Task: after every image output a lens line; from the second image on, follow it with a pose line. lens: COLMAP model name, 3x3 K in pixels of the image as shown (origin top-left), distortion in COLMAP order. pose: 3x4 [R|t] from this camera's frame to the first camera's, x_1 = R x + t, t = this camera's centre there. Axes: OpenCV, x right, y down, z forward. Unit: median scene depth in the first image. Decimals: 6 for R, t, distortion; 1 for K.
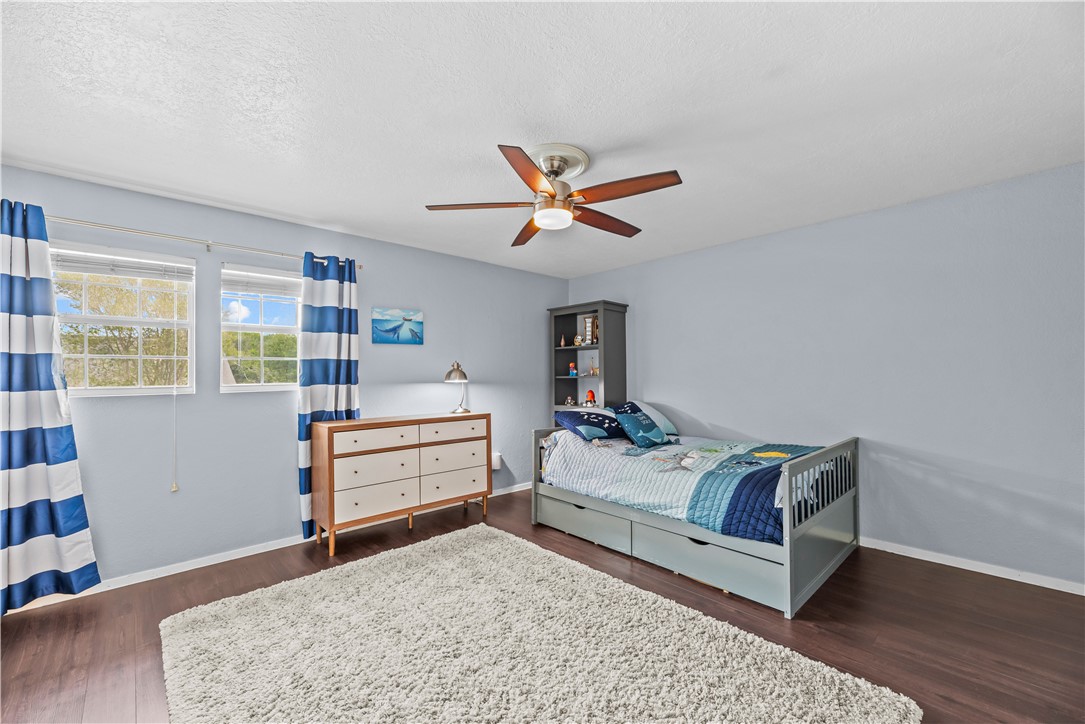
lens RADIAL K [[443.4, 0, 536.7], [0, 443.4, 367.5], [0, 0, 1]] dist [0.001771, 0.000245]
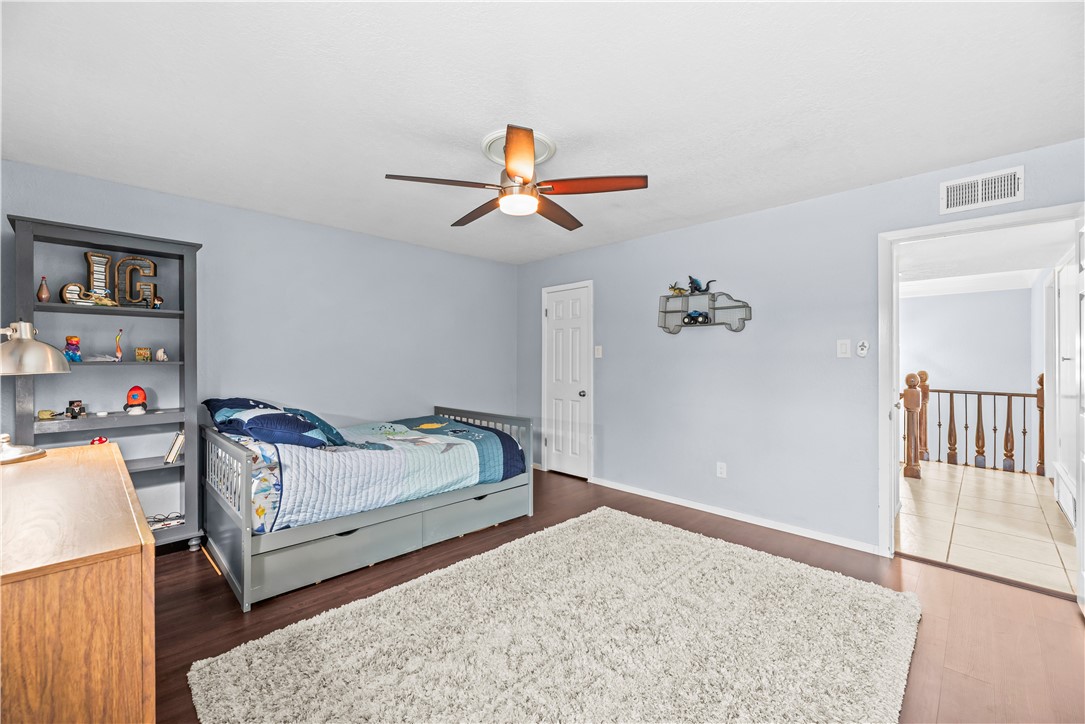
lens RADIAL K [[443.4, 0, 534.8], [0, 443.4, 355.6], [0, 0, 1]] dist [0.001771, 0.000245]
pose [[-0.029795, 0.009757, 0.999508, -0.325964], [-0.025028, 0.999632, -0.010504, 0.003318], [-0.999243, -0.025329, -0.029540, 0.335517]]
